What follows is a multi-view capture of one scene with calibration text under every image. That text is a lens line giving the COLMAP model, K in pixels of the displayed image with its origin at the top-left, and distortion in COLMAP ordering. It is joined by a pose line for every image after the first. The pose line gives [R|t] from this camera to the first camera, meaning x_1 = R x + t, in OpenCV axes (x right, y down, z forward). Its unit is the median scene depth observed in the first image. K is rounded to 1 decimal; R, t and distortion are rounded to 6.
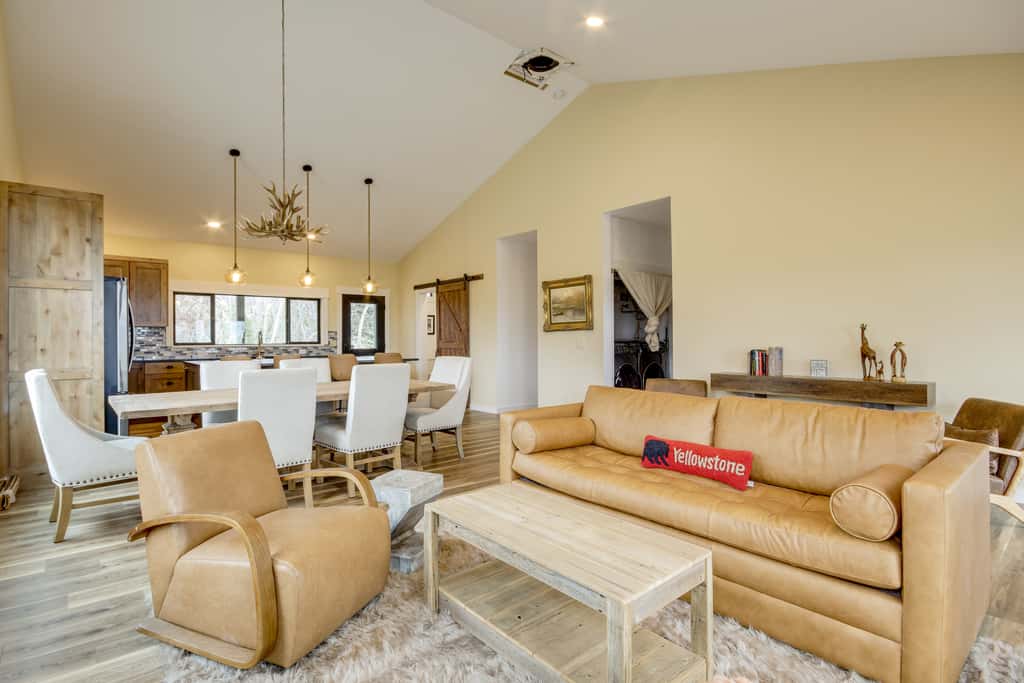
lens RADIAL K [[503.7, 0, 512.5], [0, 503.7, 339.6], [0, 0, 1]] dist [0.002981, -0.000906]
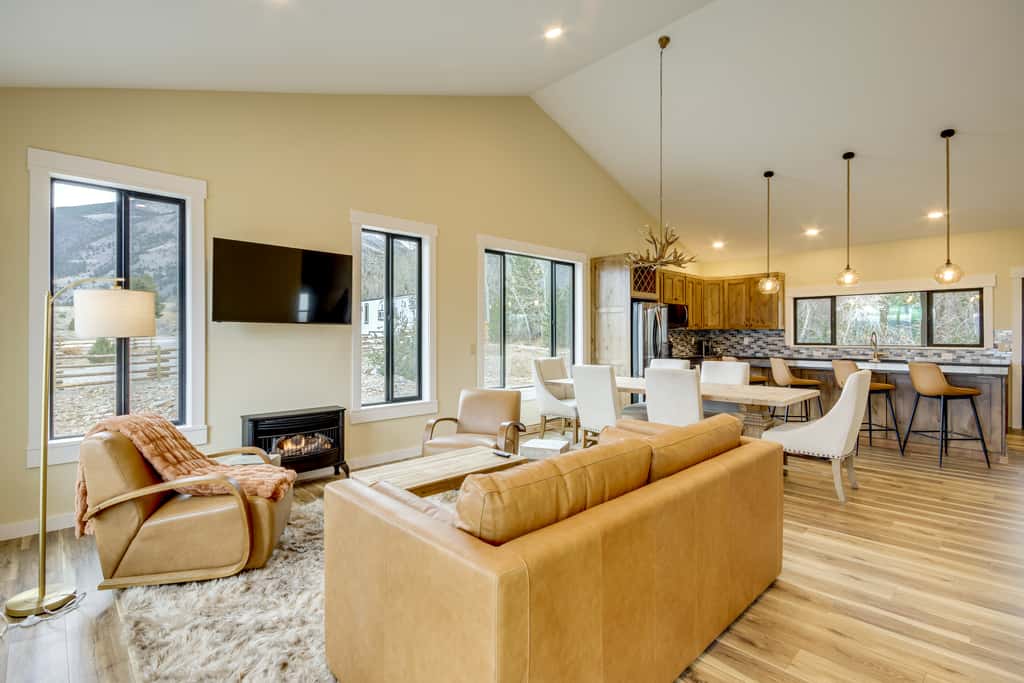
lens RADIAL K [[475.4, 0, 505.5], [0, 475.4, 332.6], [0, 0, 1]] dist [0.004882, -0.002878]
pose [[0.060092, 0.001233, -0.998192, 0.361633], [-0.004927, 0.999987, 0.000938, -0.014247], [0.998181, 0.004861, 0.060098, 0.282244]]
